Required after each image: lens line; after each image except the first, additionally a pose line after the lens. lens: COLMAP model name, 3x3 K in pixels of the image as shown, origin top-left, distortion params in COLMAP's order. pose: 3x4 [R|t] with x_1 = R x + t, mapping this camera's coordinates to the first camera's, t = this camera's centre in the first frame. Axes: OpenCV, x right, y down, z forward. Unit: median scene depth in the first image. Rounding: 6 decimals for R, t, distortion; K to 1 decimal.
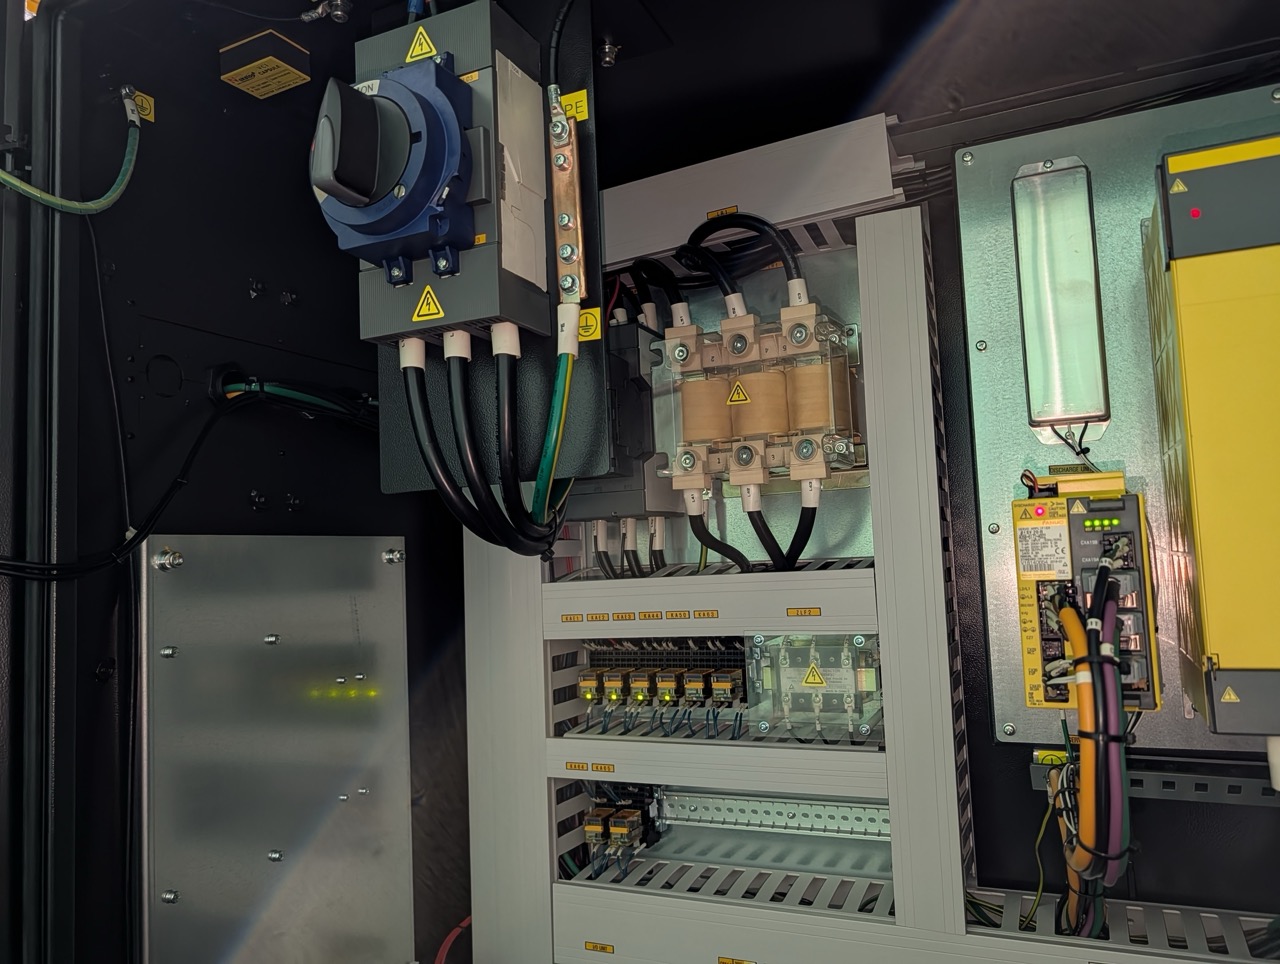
lens RADIAL K [[911.9, 0, 640.0], [0, 911.9, 482.0], [0, 0, 1]] dist [0.068211, -0.124511]
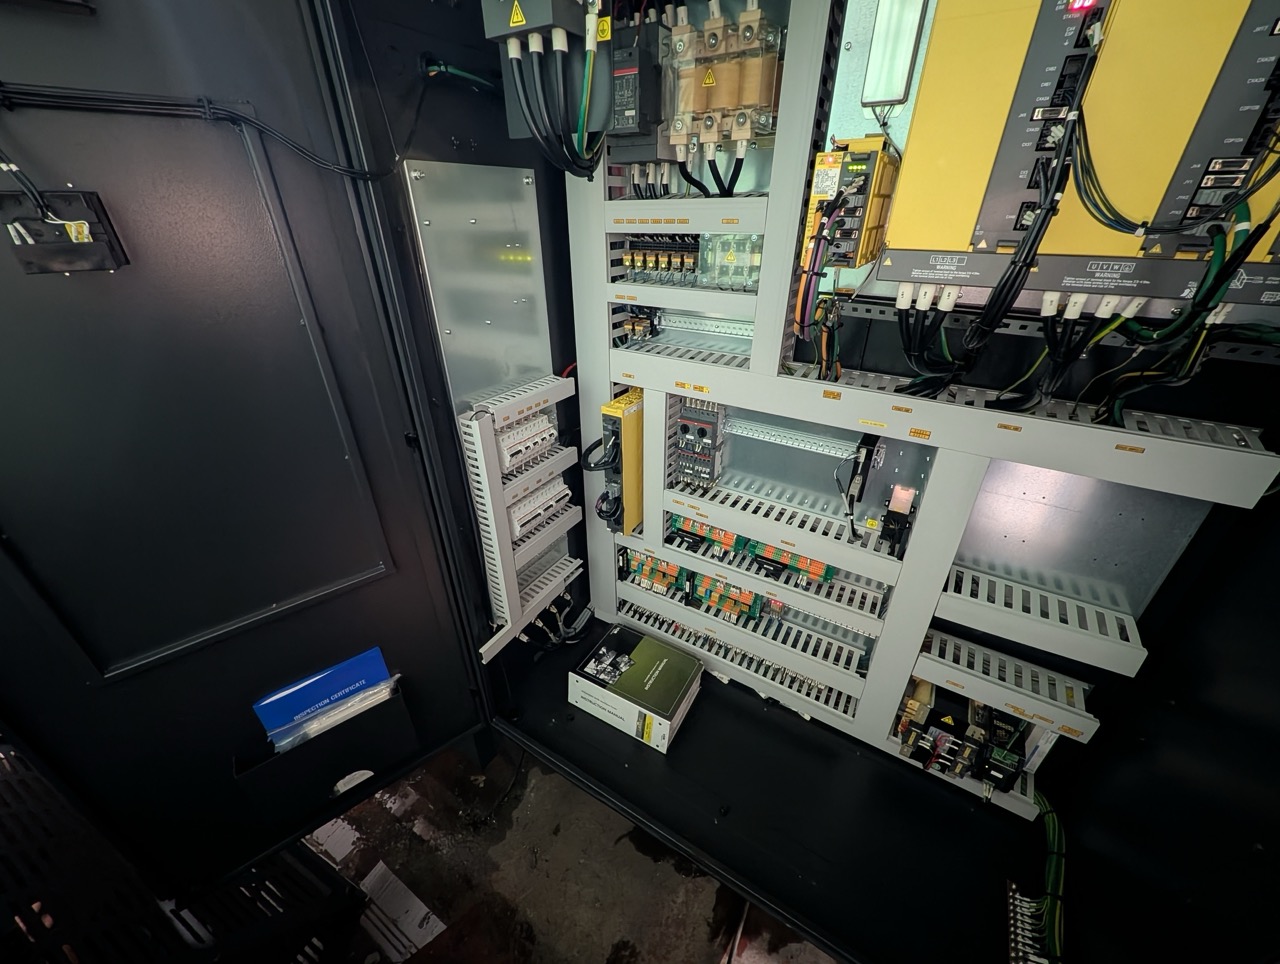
lens RADIAL K [[491.5, 0, 637.7], [0, 491.5, 478.5], [0, 0, 1]] dist [0.000490, -0.000027]
pose [[0.991204, 0.096653, -0.090399, 0.124584], [-0.029643, 0.827881, 0.560120, 0.012656], [0.128977, -0.552514, 0.823464, -0.200091]]
